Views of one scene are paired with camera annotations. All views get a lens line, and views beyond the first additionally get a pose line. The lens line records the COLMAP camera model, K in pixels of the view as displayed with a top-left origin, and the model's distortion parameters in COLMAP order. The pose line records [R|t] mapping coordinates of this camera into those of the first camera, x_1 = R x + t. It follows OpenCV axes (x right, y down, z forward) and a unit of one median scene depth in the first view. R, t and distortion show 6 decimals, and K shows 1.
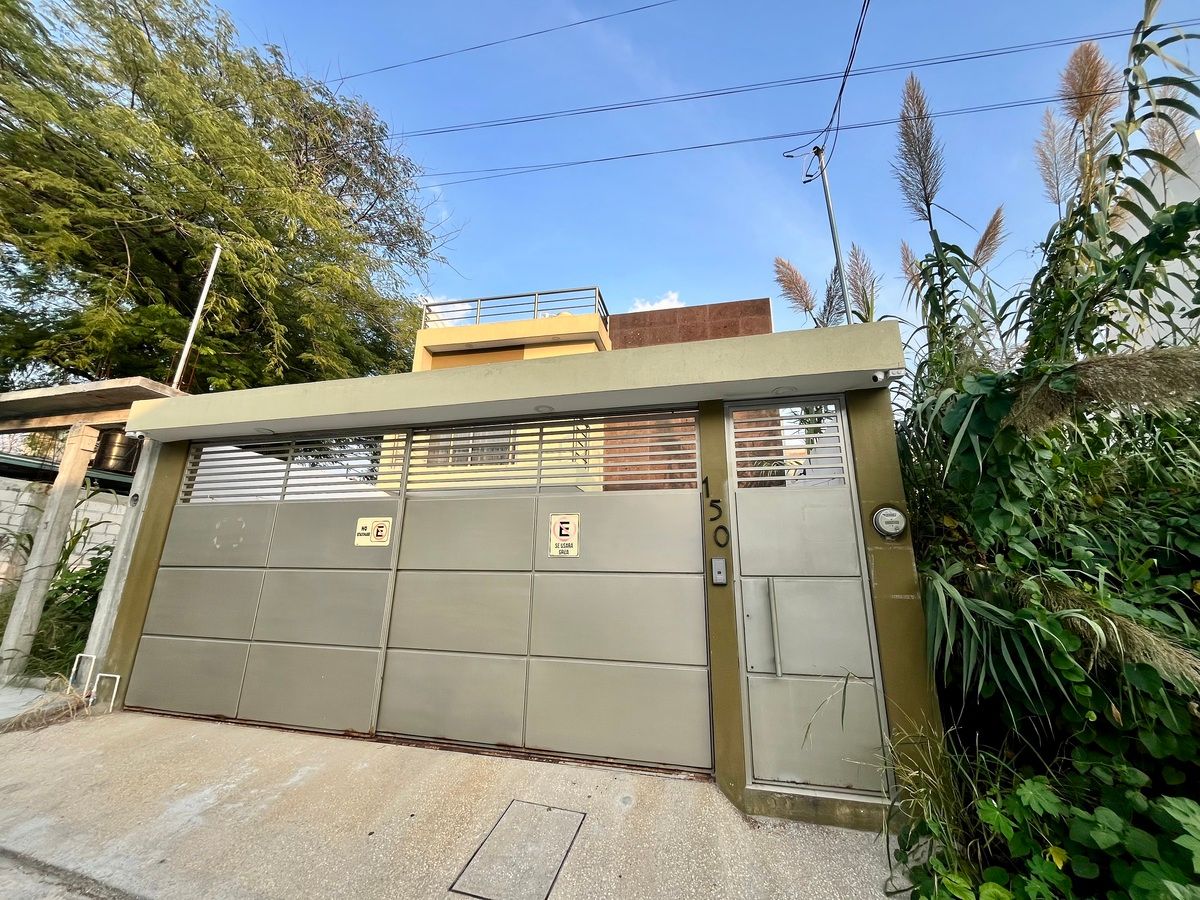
lens RADIAL K [[486.1, 0, 597.4], [0, 486.1, 443.4], [0, 0, 1]] dist [0.001553, 0.000266]
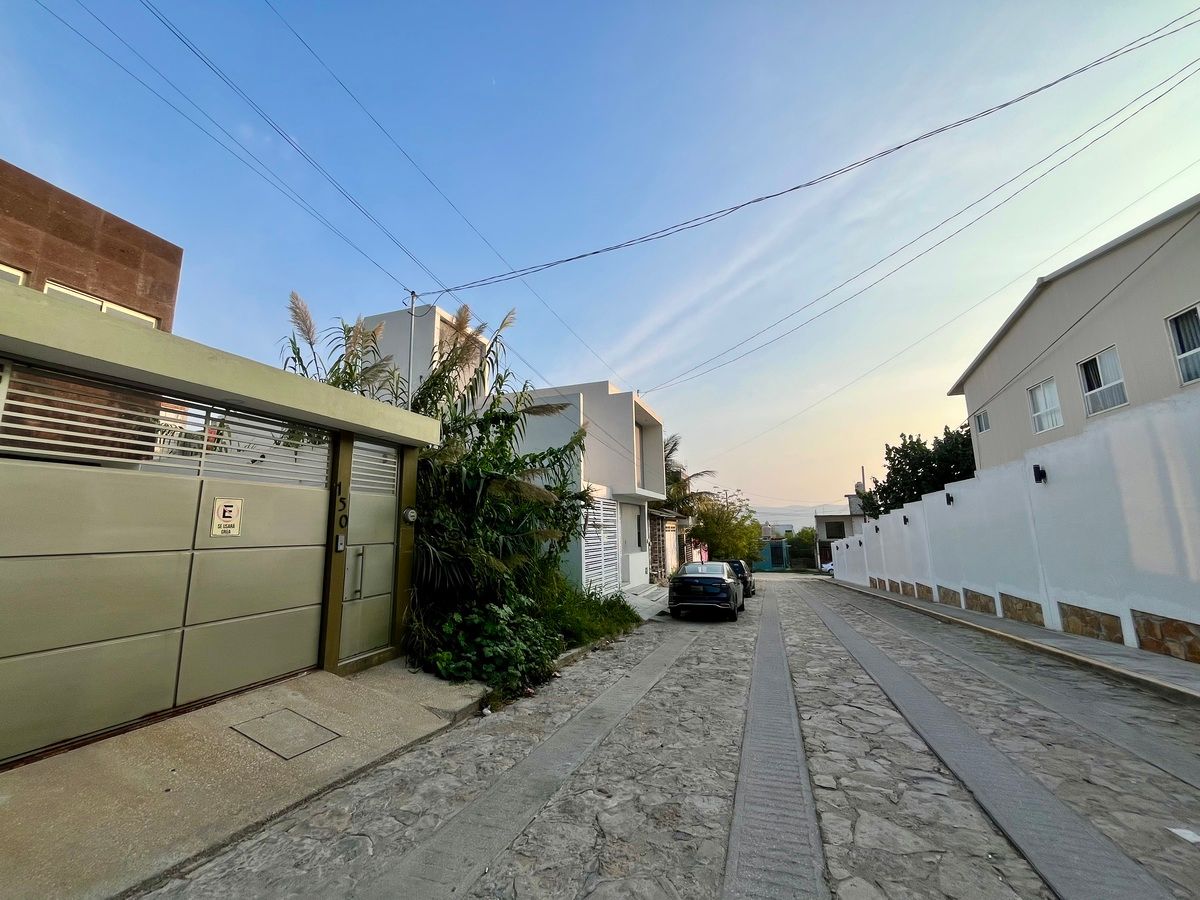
lens RADIAL K [[486.1, 0, 597.4], [0, 486.1, 443.4], [0, 0, 1]] dist [0.001553, 0.000266]
pose [[0.065355, 0.158319, 0.985223, -1.286867], [-0.255634, 0.957041, -0.136833, -0.045607], [-0.964562, -0.242914, 0.103019, 0.101909]]
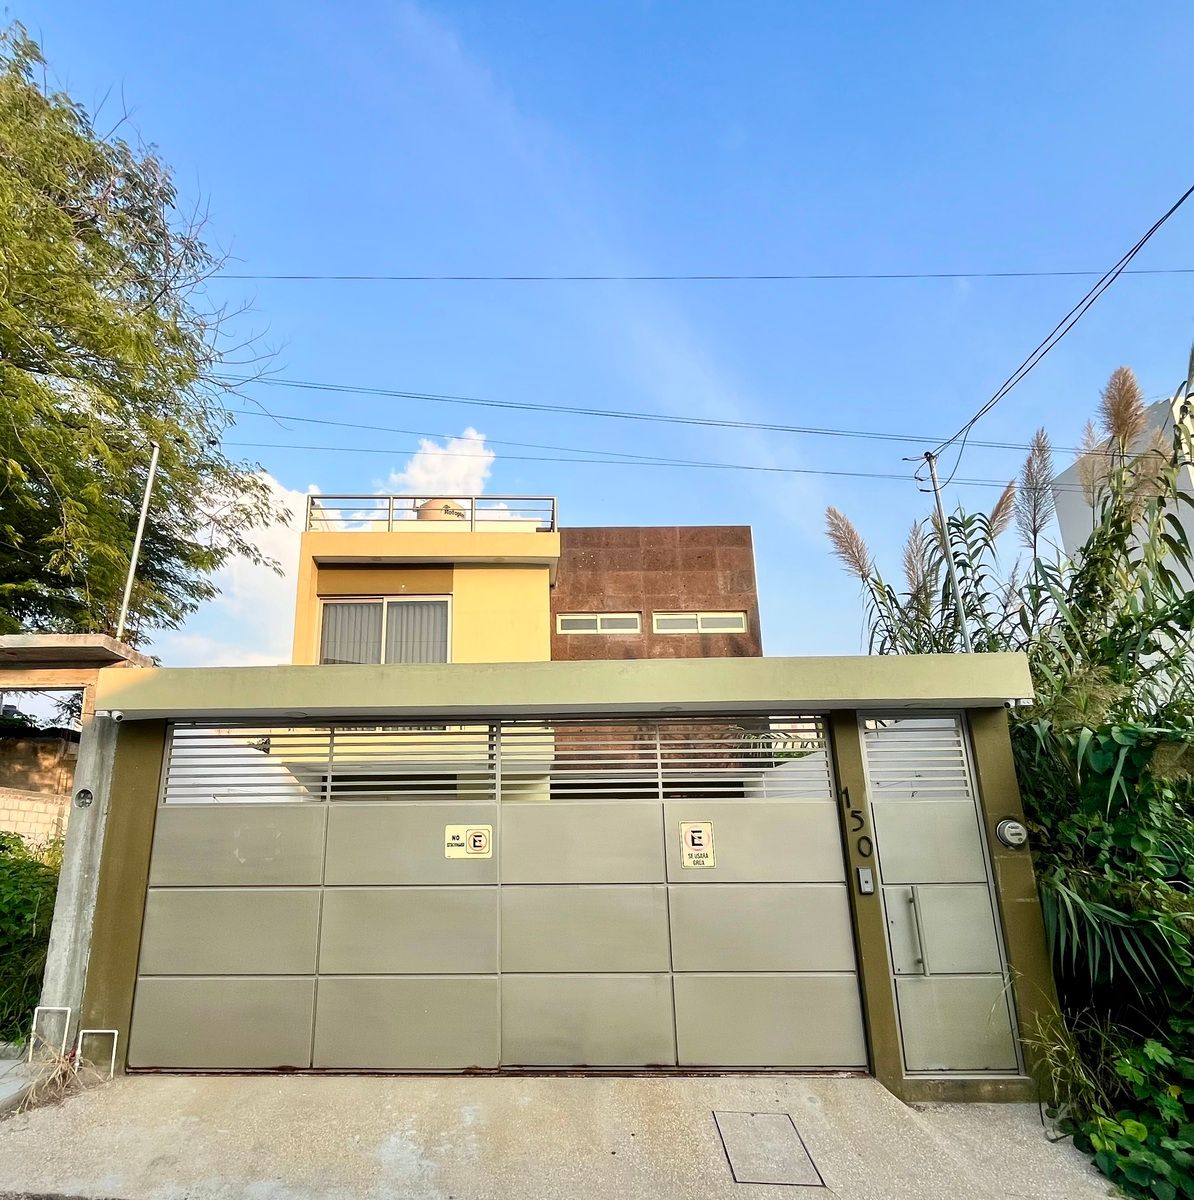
lens RADIAL K [[727.0, 0, 522.8], [0, 727.0, 660.9], [0, 0, 1]] dist [0.000550, -0.000150]
pose [[0.973681, 0.034496, 0.225290, -0.818166], [-0.038290, 0.999189, 0.012491, -0.196256], [-0.224676, -0.020789, 0.974212, -0.340454]]
